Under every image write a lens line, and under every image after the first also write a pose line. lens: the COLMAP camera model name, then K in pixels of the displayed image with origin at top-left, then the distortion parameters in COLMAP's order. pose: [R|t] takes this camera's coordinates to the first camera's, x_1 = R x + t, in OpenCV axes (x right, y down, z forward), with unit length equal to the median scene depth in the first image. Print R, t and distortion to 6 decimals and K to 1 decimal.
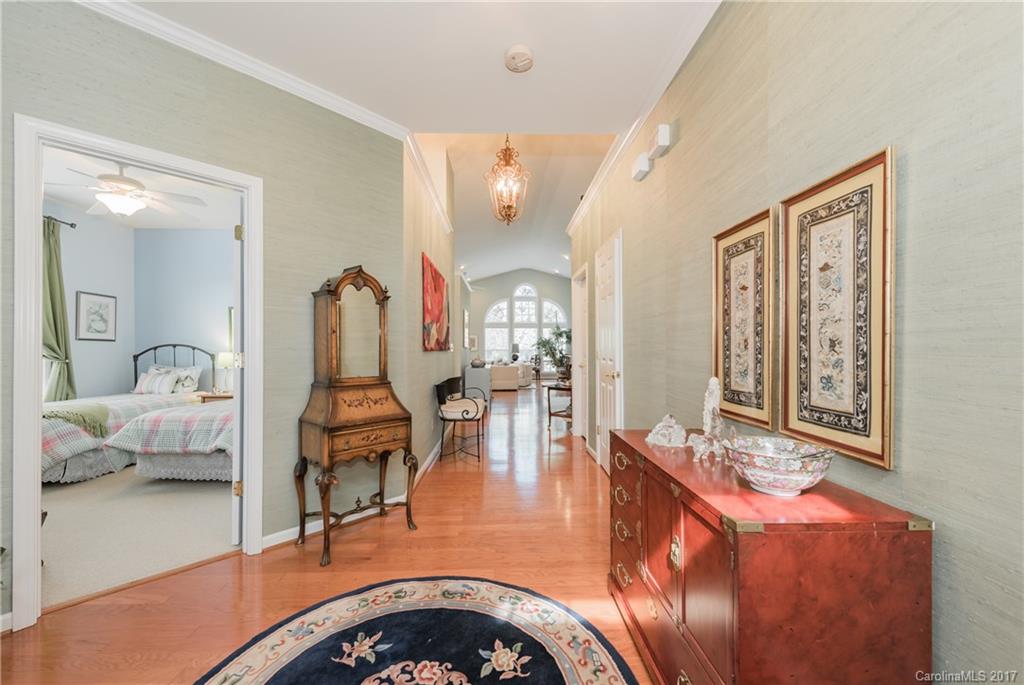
lens RADIAL K [[400.3, 0, 511.1], [0, 400.3, 347.7], [0, 0, 1]] dist [0.010747, -0.002191]
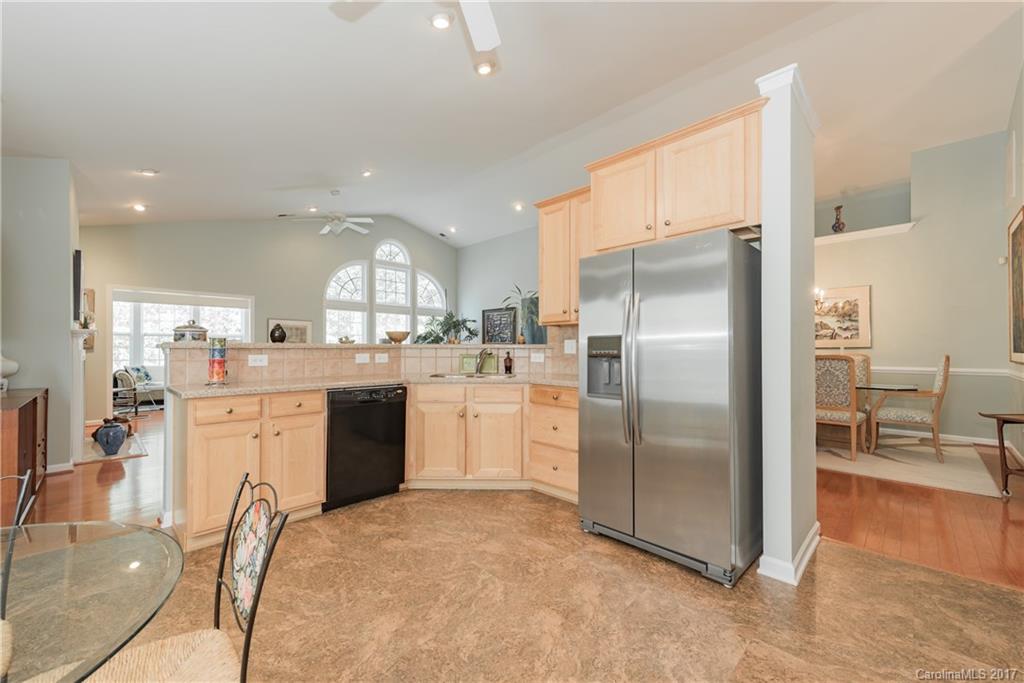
lens RADIAL K [[400.3, 0, 510.7], [0, 400.3, 345.2], [0, 0, 1]] dist [0.010747, -0.002191]
pose [[0.727523, 0.005523, 0.686061, -0.258561], [-0.002668, 0.999983, -0.005221, 0.002477], [-0.686078, 0.001968, 0.727526, 0.433743]]
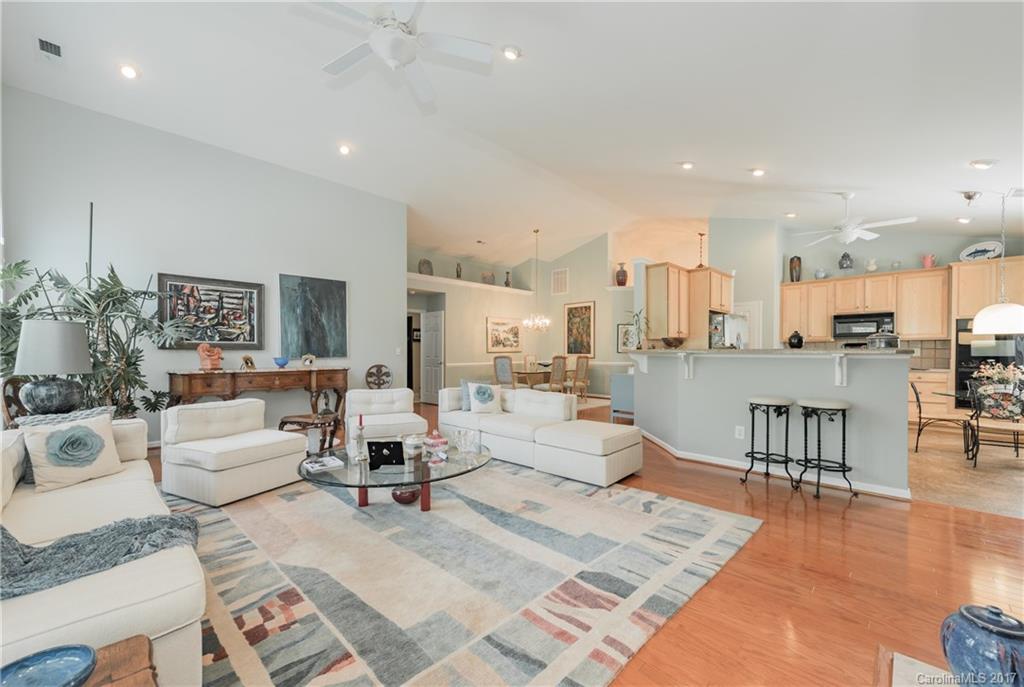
lens RADIAL K [[400.3, 0, 504.5], [0, 400.3, 358.9], [0, 0, 1]] dist [0.010747, -0.002191]
pose [[-0.682284, -0.014235, 0.730949, -0.260202], [-0.003453, 0.999862, 0.016250, 0.002857], [-0.731079, 0.008563, -0.682239, 0.958945]]
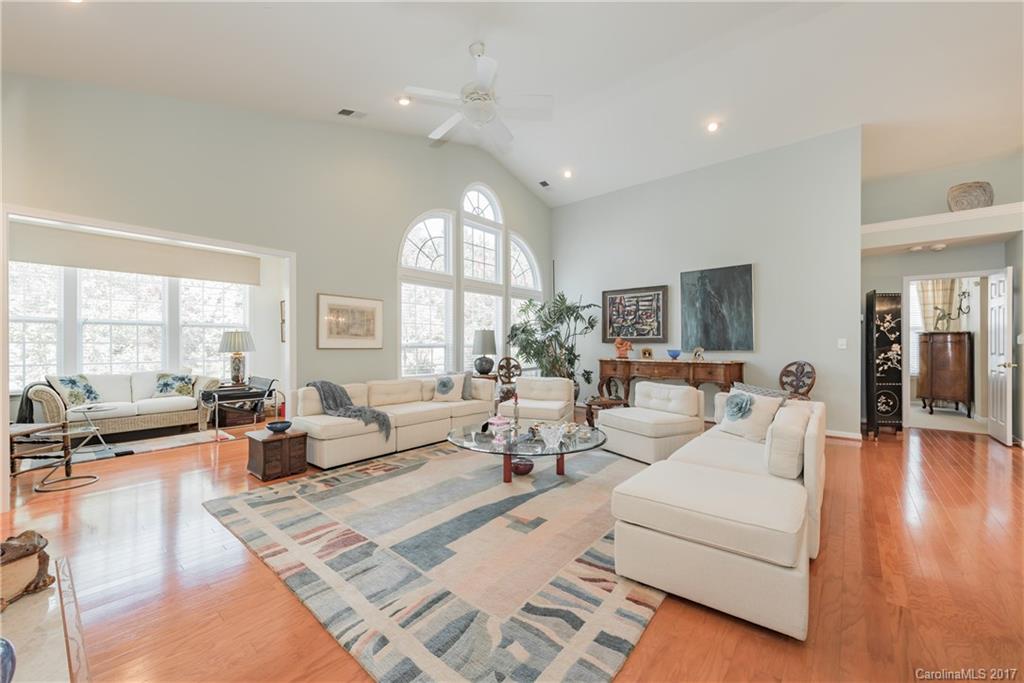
lens RADIAL K [[400.3, 0, 512.3], [0, 400.3, 343.9], [0, 0, 1]] dist [0.010747, -0.002191]
pose [[0.669165, 0.004746, 0.743099, -0.255633], [-0.003231, 0.999989, -0.003477, 0.004192], [-0.743107, -0.000075, 0.669173, 0.710215]]
